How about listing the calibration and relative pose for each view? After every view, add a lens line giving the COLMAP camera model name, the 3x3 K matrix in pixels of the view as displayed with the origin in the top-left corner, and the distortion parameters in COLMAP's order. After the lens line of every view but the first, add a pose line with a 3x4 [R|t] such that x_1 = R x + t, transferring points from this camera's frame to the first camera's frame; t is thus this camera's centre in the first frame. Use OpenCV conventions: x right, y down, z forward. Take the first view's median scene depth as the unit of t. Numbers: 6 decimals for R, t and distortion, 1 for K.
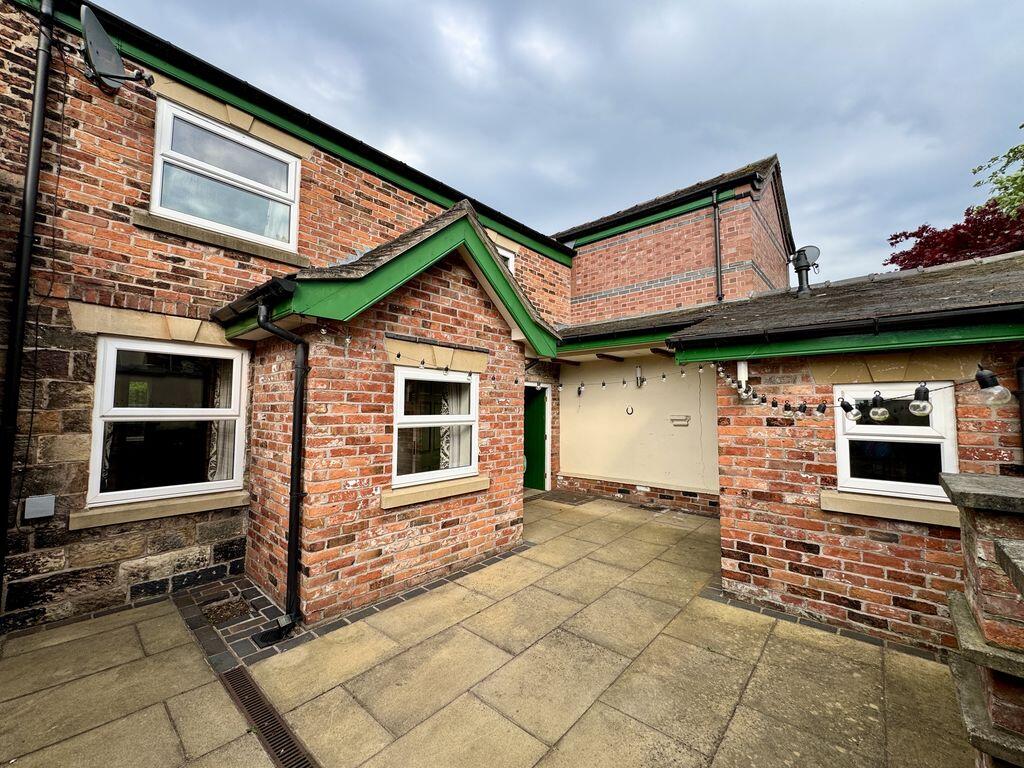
lens RADIAL K [[409.4, 0, 510.6], [0, 409.4, 384.6], [0, 0, 1]] dist [-0.000766, -0.000121]
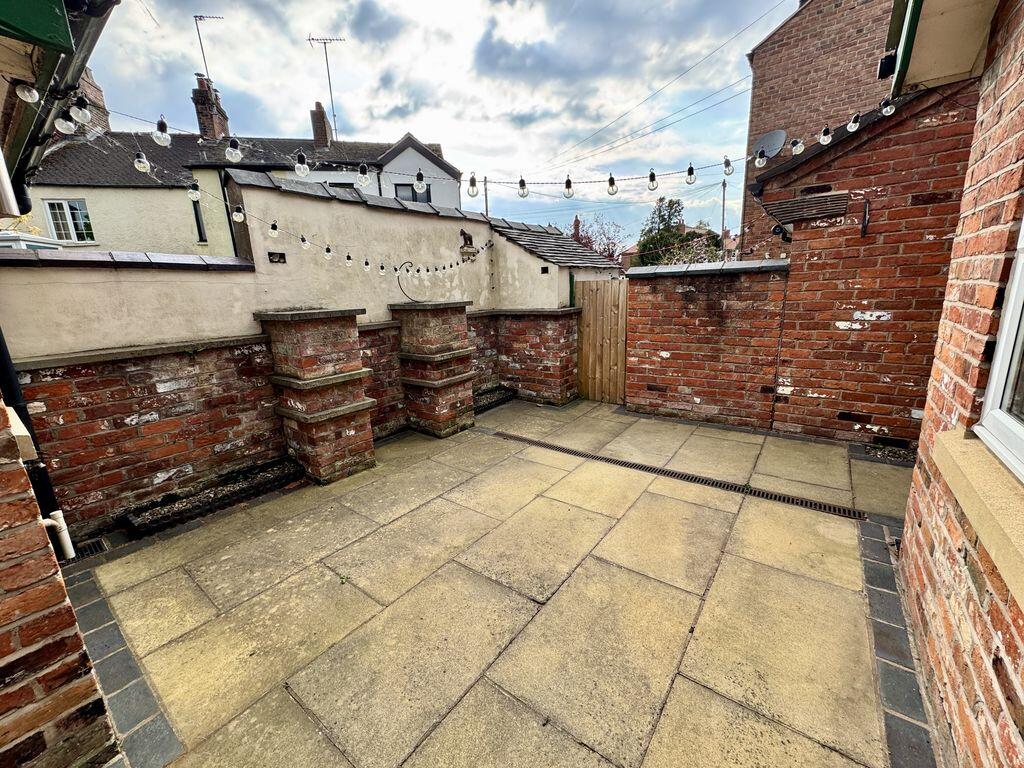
lens RADIAL K [[409.4, 0, 510.6], [0, 409.4, 384.6], [0, 0, 1]] dist [-0.000766, -0.000121]
pose [[-0.996024, 0.055368, -0.069792, 0.211227], [0.043242, 0.985408, 0.164623, 0.171322], [0.077889, 0.160951, -0.983884, 1.743139]]
